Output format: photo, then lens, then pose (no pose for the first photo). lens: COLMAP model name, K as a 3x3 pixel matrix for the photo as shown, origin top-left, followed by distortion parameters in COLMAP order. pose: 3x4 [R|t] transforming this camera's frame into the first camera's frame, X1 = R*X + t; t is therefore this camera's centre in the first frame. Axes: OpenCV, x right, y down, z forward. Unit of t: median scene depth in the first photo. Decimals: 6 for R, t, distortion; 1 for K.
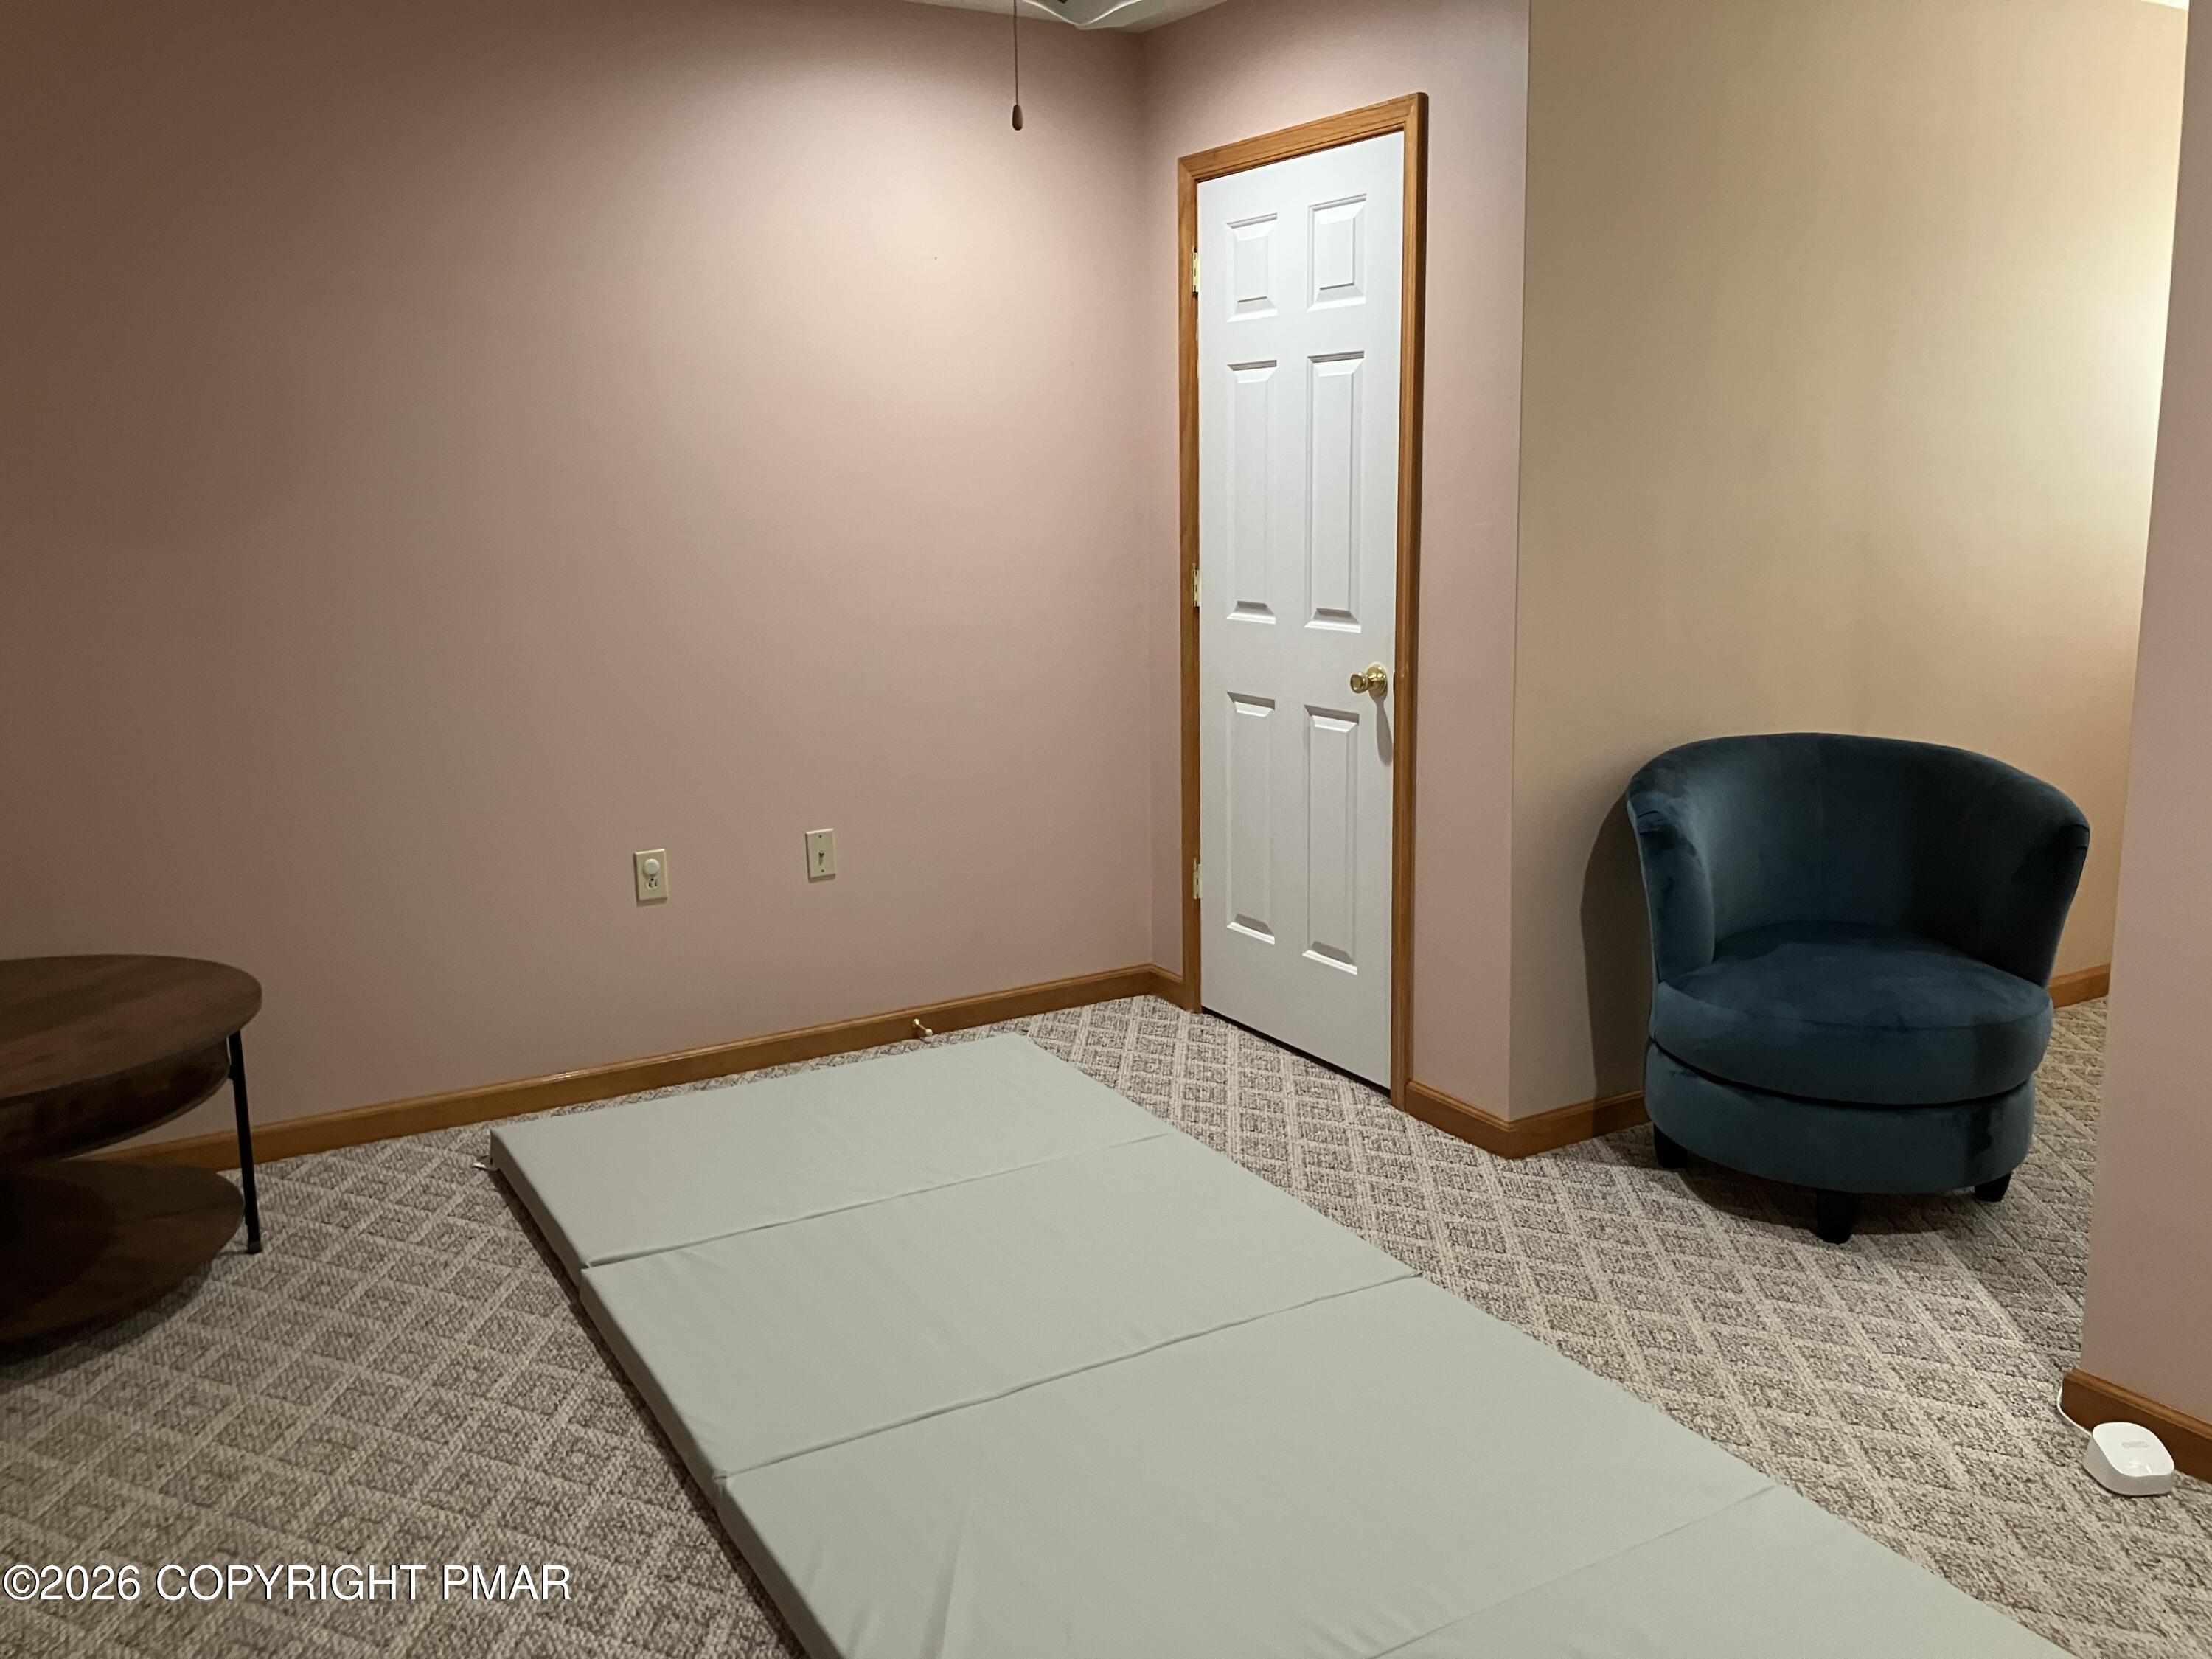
lens RADIAL K [[1822.1, 0, 1111.5], [0, 1822.1, 815.8], [0, 0, 1]] dist [0.042474, -0.057598]
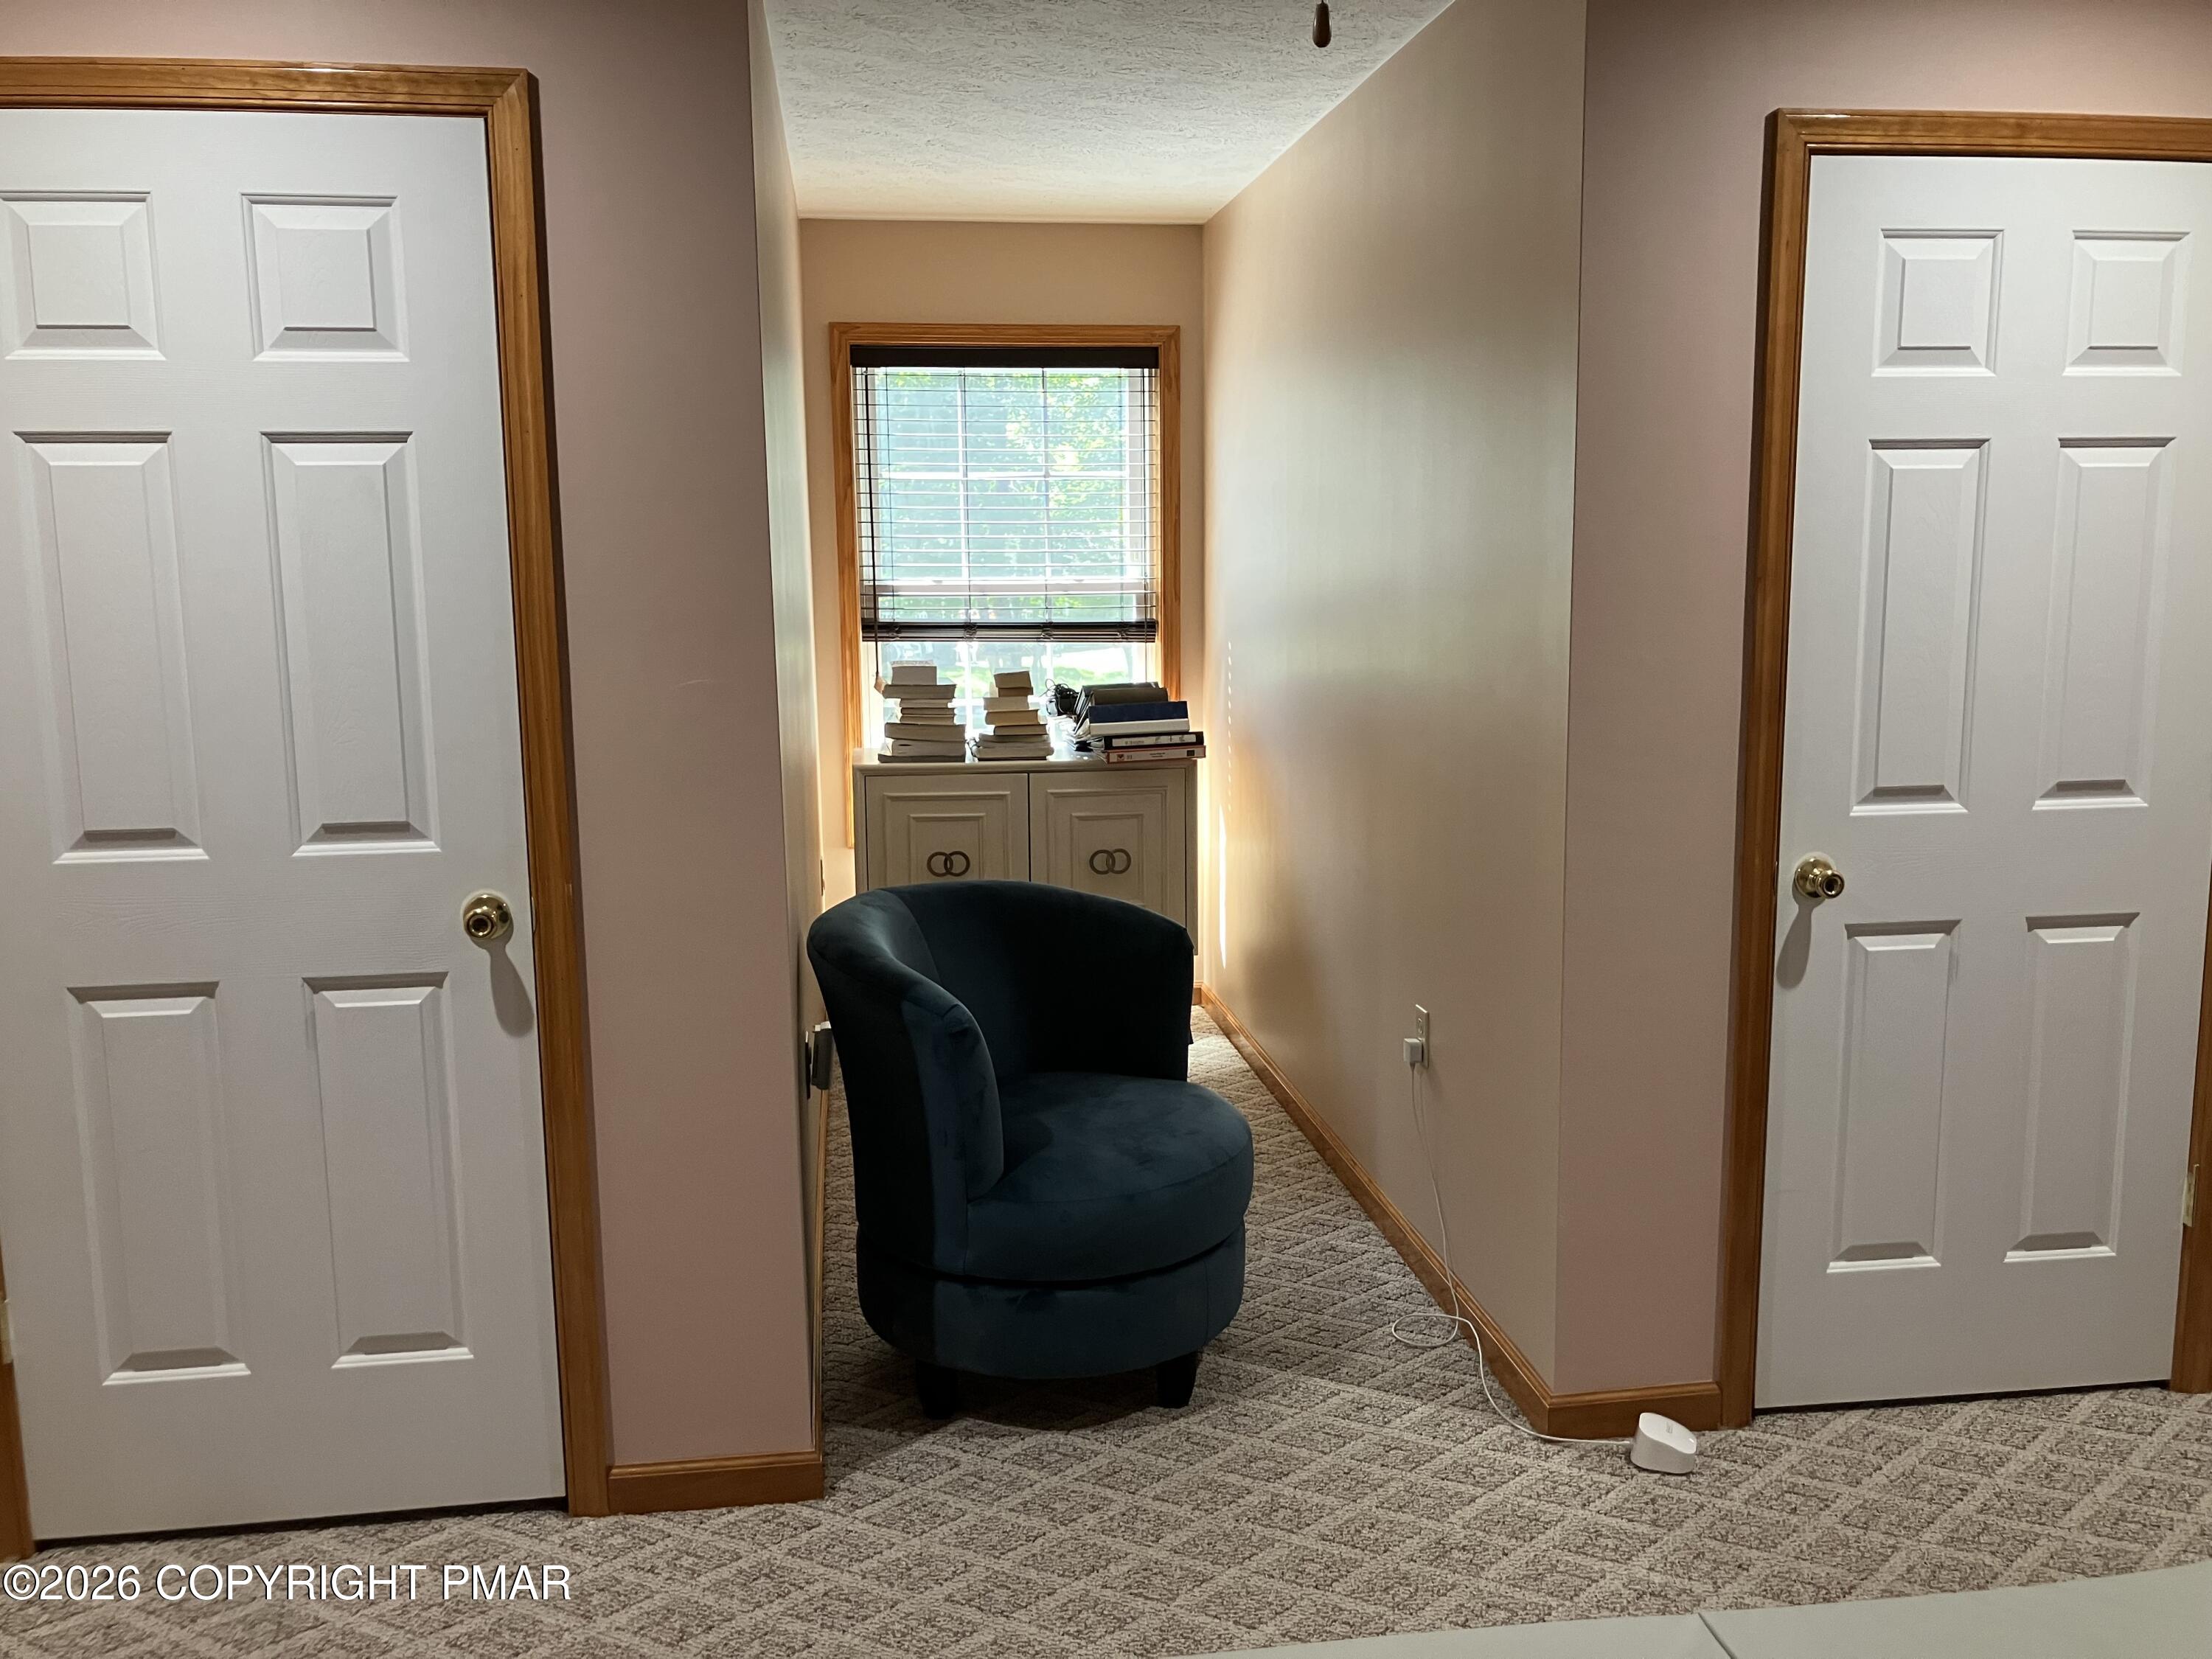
lens RADIAL K [[1822.1, 0, 1101.3], [0, 1822.1, 826.0], [0, 0, 1]] dist [0.042474, -0.057598]
pose [[0.379735, -0.120180, 0.917256, -0.384280], [0.179486, 0.982256, 0.054391, -0.102837], [-0.907516, 0.143980, 0.394568, 0.519357]]
